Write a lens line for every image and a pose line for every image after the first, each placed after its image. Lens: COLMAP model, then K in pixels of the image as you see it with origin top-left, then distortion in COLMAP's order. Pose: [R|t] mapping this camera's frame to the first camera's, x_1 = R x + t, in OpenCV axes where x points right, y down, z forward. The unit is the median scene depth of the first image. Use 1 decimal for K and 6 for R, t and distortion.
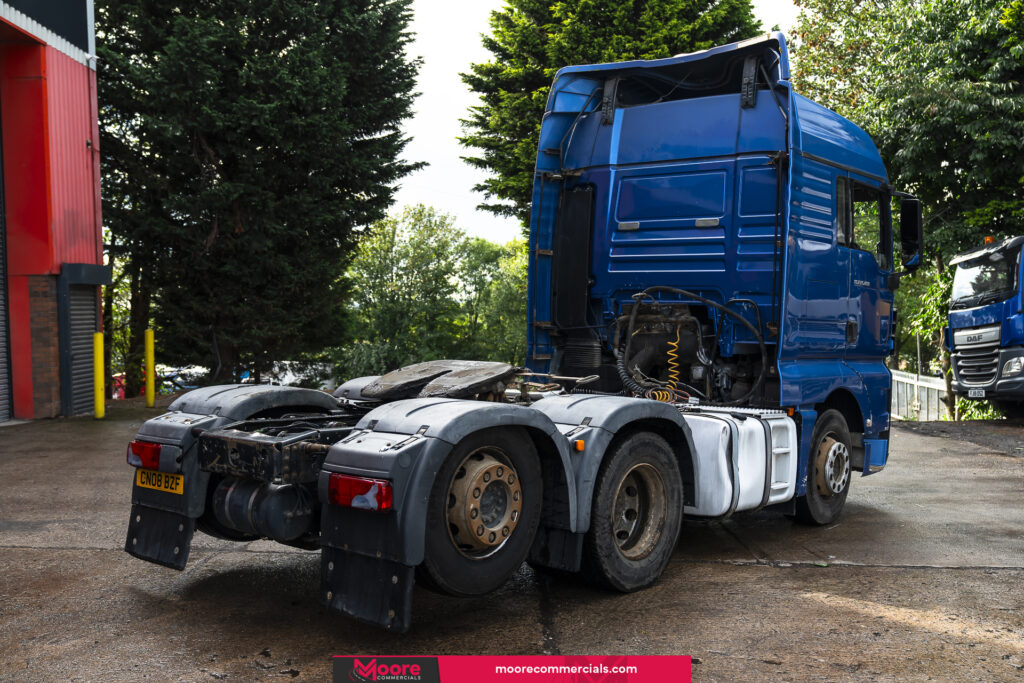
lens RADIAL K [[1033.9, 0, 535.7], [0, 1033.9, 381.1], [0, 0, 1]] dist [0.000517, 0.004169]
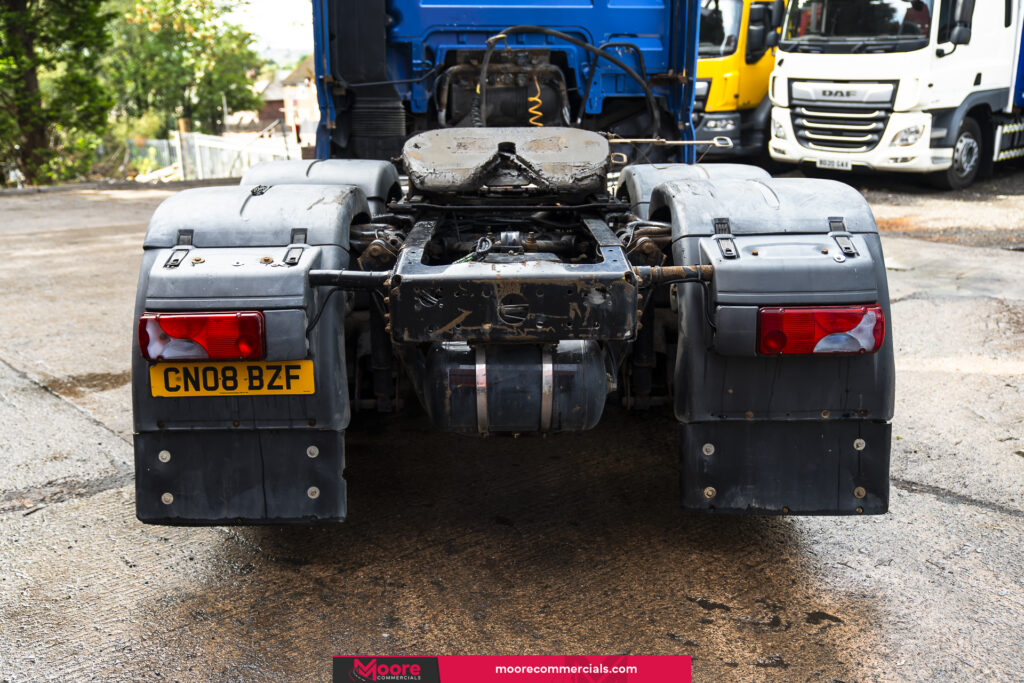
lens RADIAL K [[1043.1, 0, 506.0], [0, 1043.1, 353.4], [0, 0, 1]] dist [0.000910, 0.012781]
pose [[0.768609, -0.179067, 0.614146, -0.437175], [0.058471, 0.975671, 0.211301, -0.016690], [-0.637042, -0.126498, 0.760379, 0.374309]]
